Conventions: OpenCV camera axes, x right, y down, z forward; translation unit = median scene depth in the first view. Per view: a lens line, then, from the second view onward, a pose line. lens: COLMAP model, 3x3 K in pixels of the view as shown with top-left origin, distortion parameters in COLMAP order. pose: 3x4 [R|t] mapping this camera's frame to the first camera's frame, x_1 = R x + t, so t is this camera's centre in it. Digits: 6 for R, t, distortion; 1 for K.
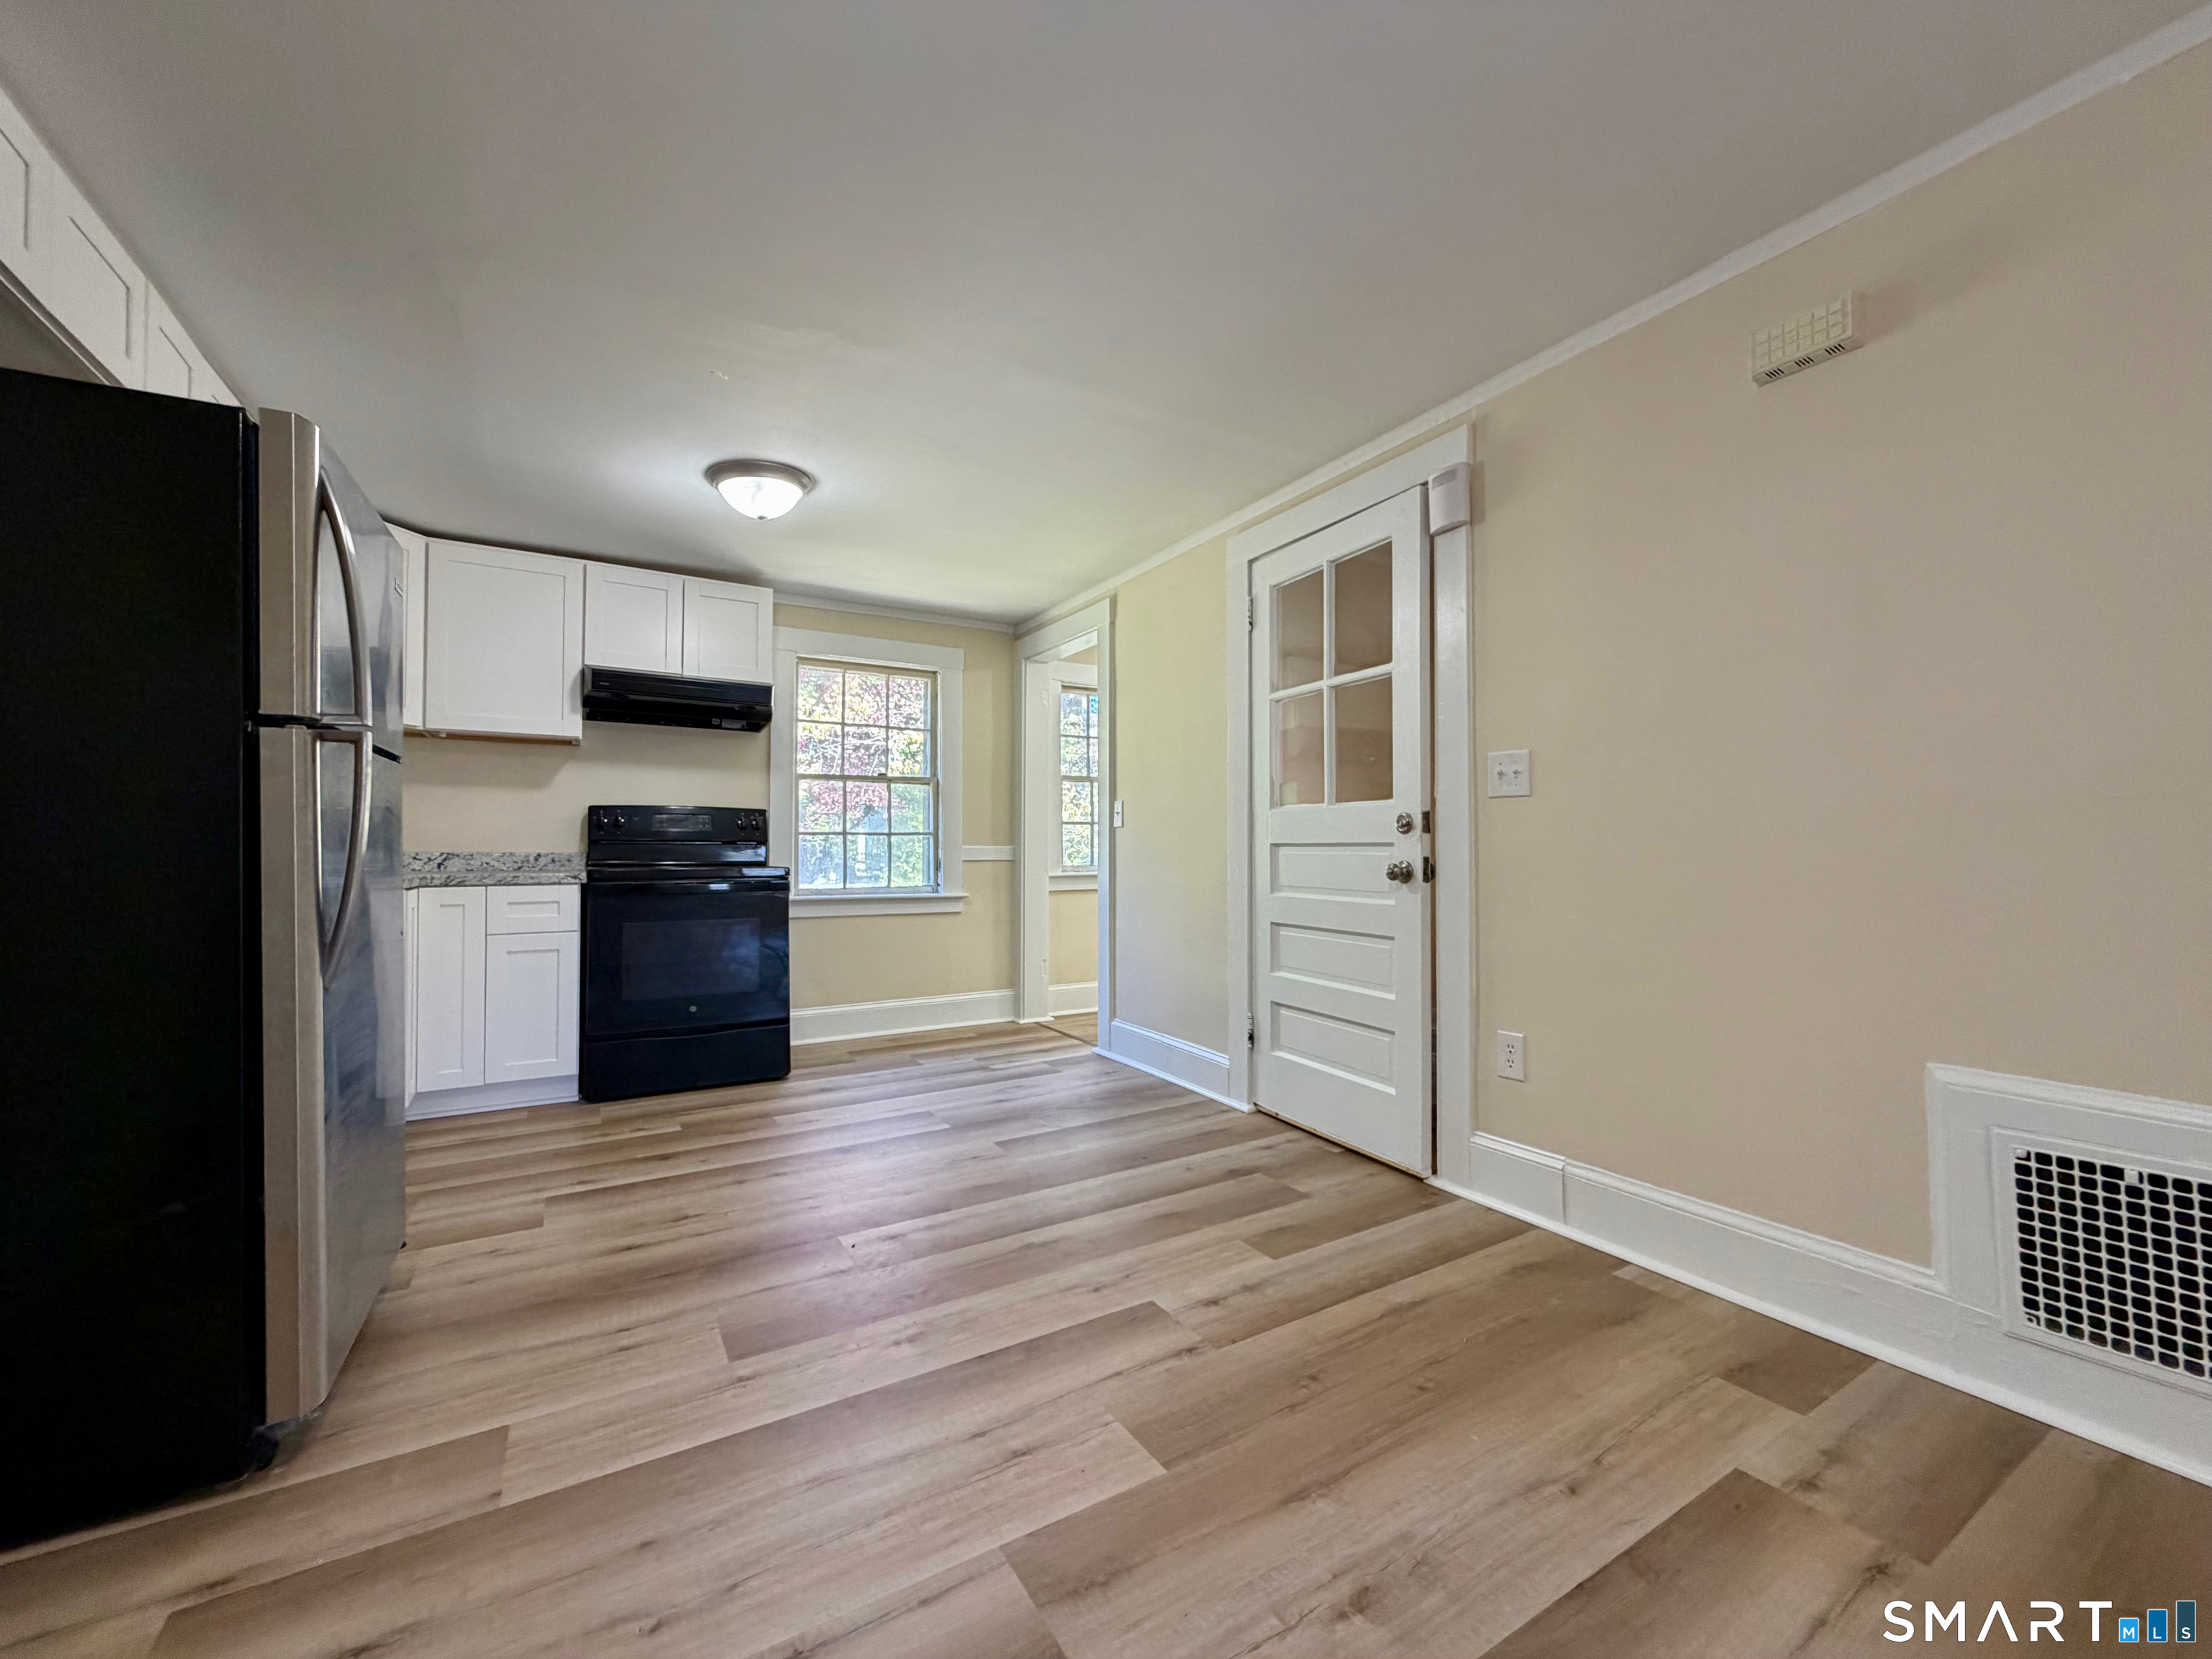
lens RADIAL K [[882.3, 0, 1100.9], [0, 882.3, 835.6], [0, 0, 1]] dist [-0.000655, -0.000034]
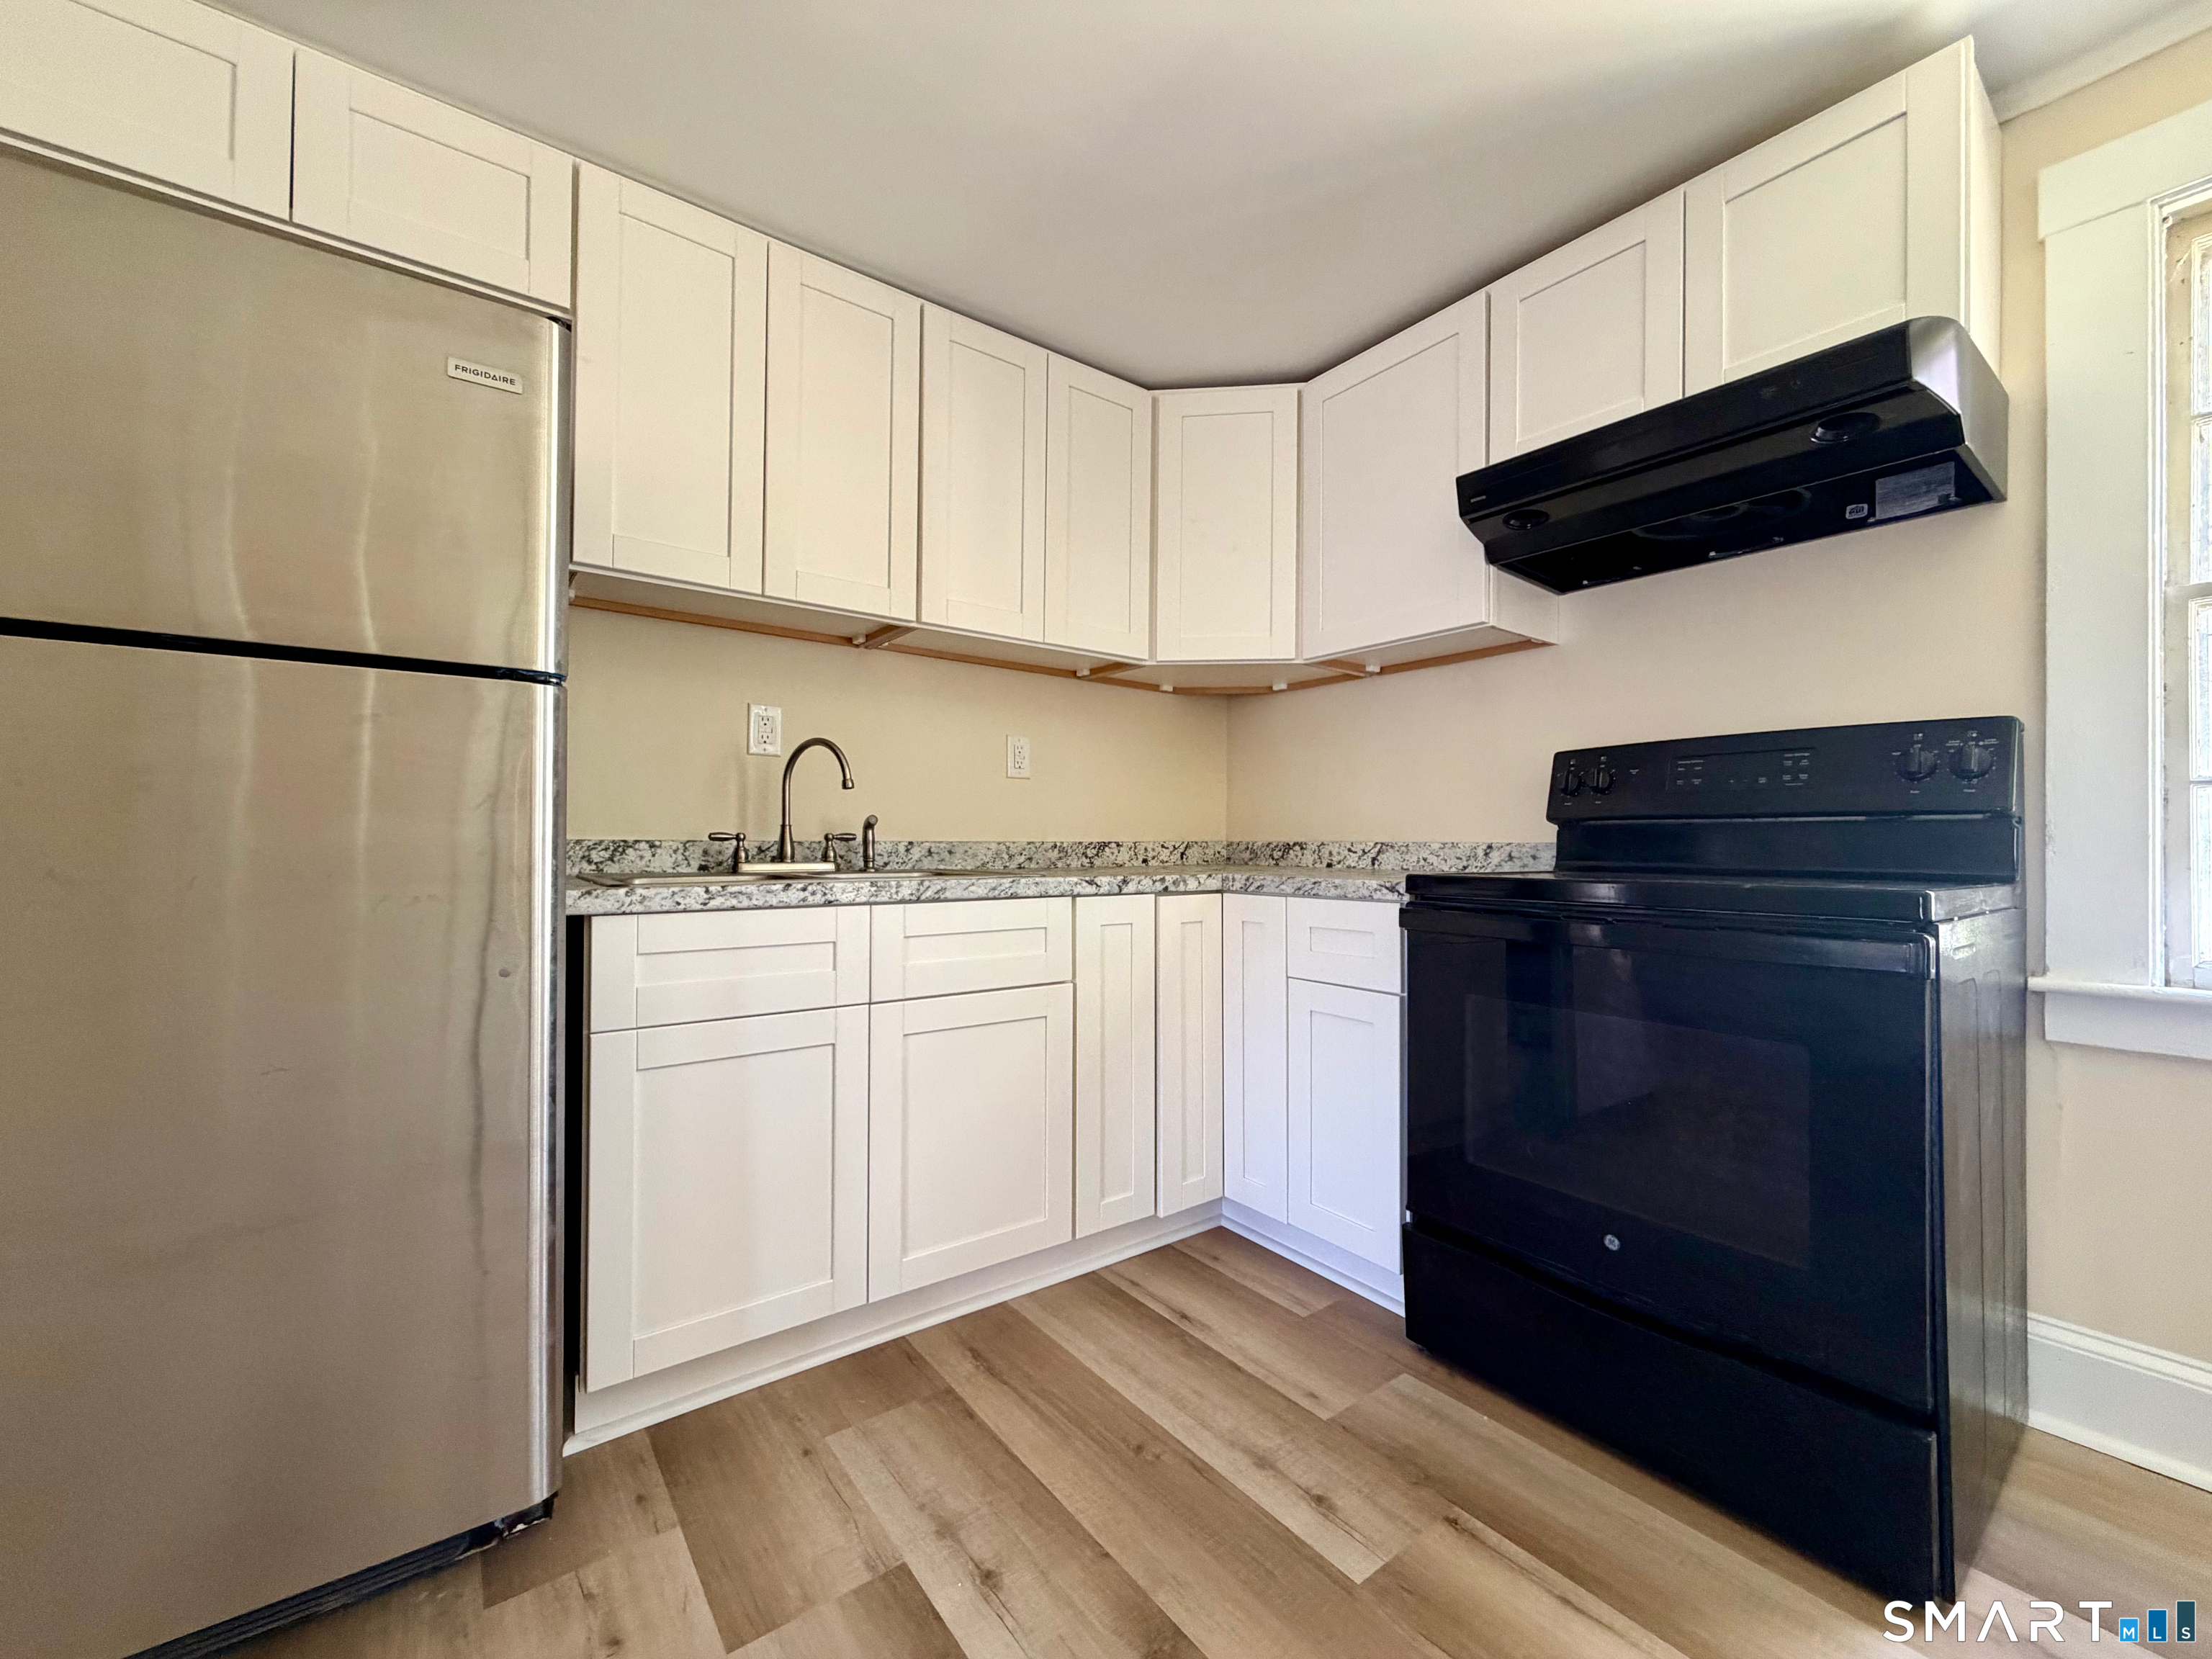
lens RADIAL K [[882.3, 0, 1100.9], [0, 882.3, 835.6], [0, 0, 1]] dist [-0.000655, -0.000034]
pose [[0.110094, -0.009057, -0.993880, -0.109567], [0.013047, 0.999885, -0.007667, 0.018815], [0.993836, -0.012123, 0.110199, 0.817000]]
